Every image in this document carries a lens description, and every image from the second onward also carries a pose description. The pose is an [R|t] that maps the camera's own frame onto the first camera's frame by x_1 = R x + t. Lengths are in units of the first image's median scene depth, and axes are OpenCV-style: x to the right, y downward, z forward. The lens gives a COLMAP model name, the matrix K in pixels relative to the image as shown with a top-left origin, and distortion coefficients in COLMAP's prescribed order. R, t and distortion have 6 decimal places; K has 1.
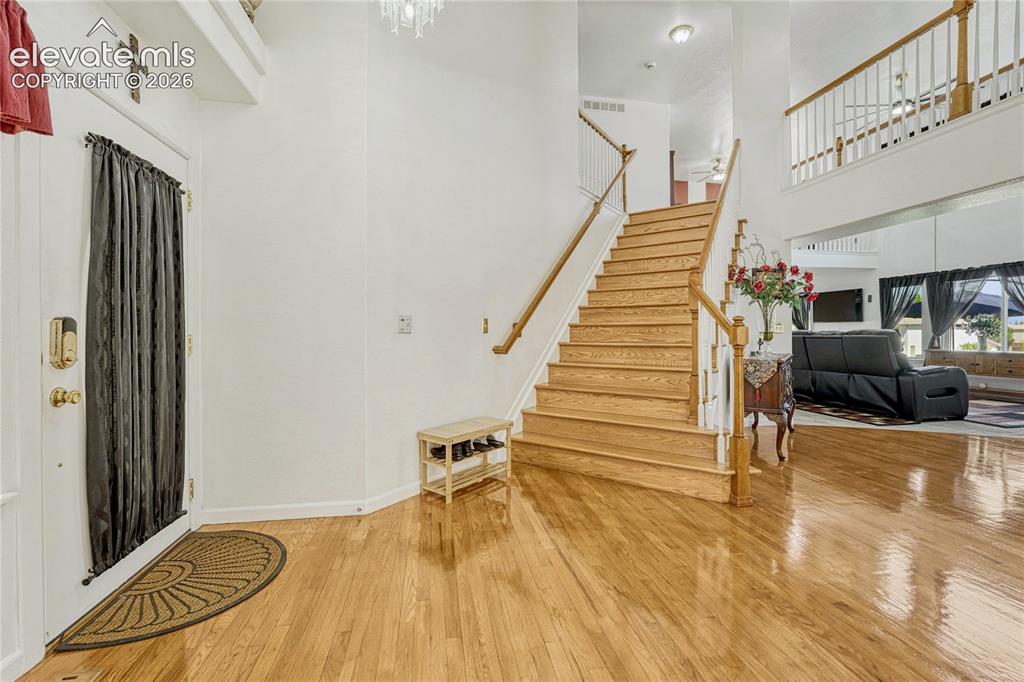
lens RADIAL K [[438.9, 0, 508.6], [0, 438.9, 332.7], [0, 0, 1]] dist [-0.006953, 0.000202]
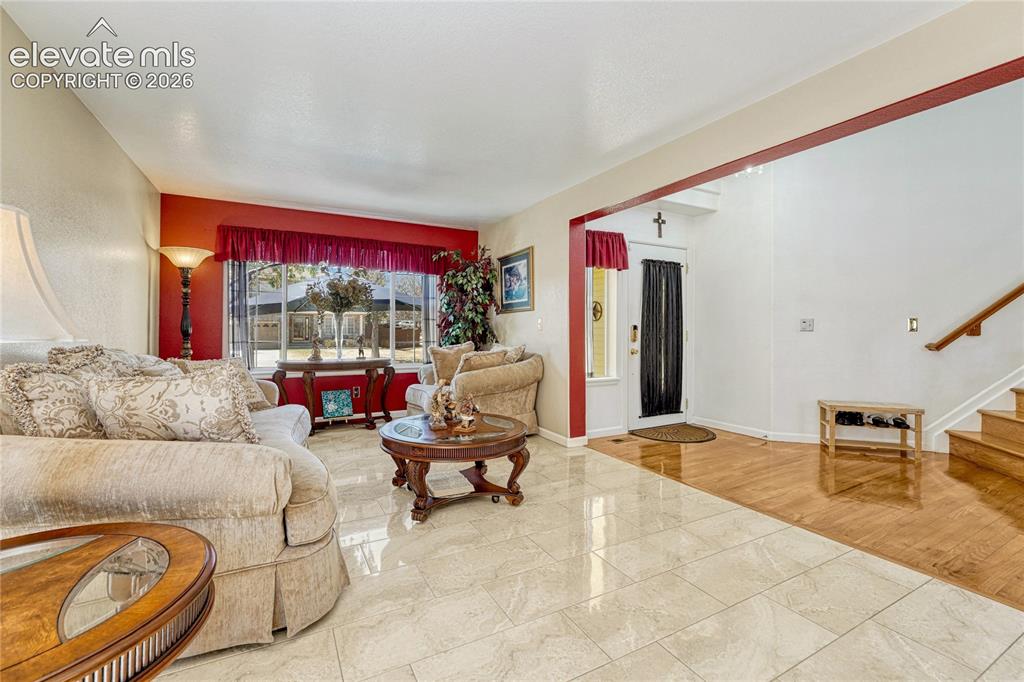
lens RADIAL K [[438.9, 0, 508.6], [0, 438.9, 332.7], [0, 0, 1]] dist [-0.006953, 0.000202]
pose [[0.326625, 0.006041, -0.945135, 0.627933], [-0.002963, 0.999981, 0.005367, 0.001521], [0.945149, 0.001048, 0.326637, -0.325091]]
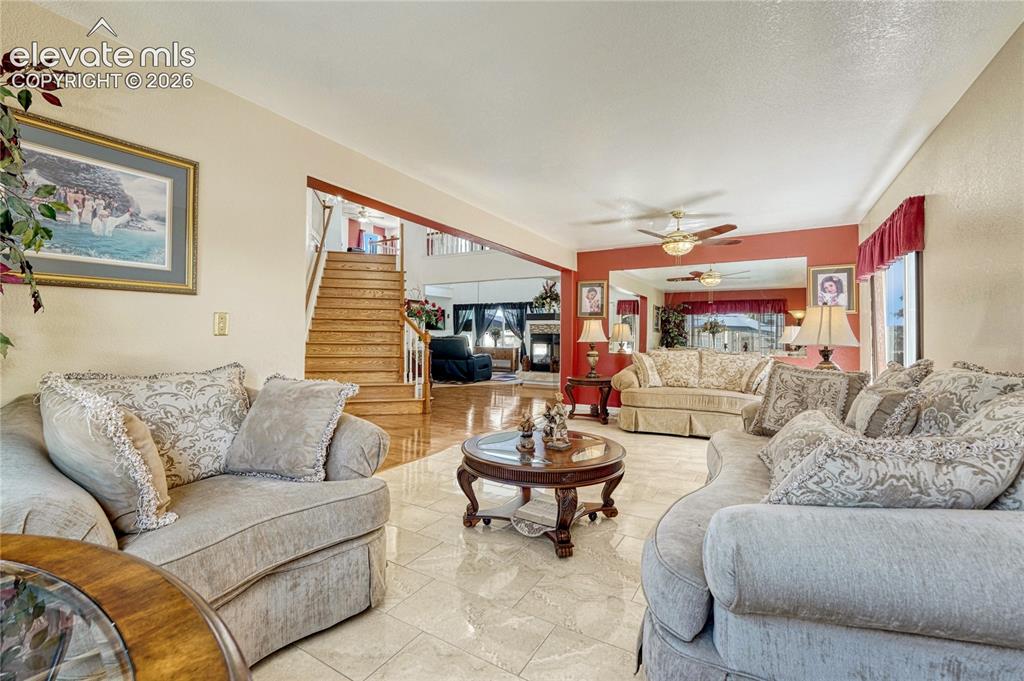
lens RADIAL K [[438.9, 0, 508.6], [0, 438.9, 332.2], [0, 0, 1]] dist [-0.006953, 0.000202]
pose [[0.647556, 0.016201, 0.761846, -0.674762], [-0.010325, 0.999869, -0.012486, 0.000426], [-0.761948, 0.000219, 0.647638, -0.571880]]
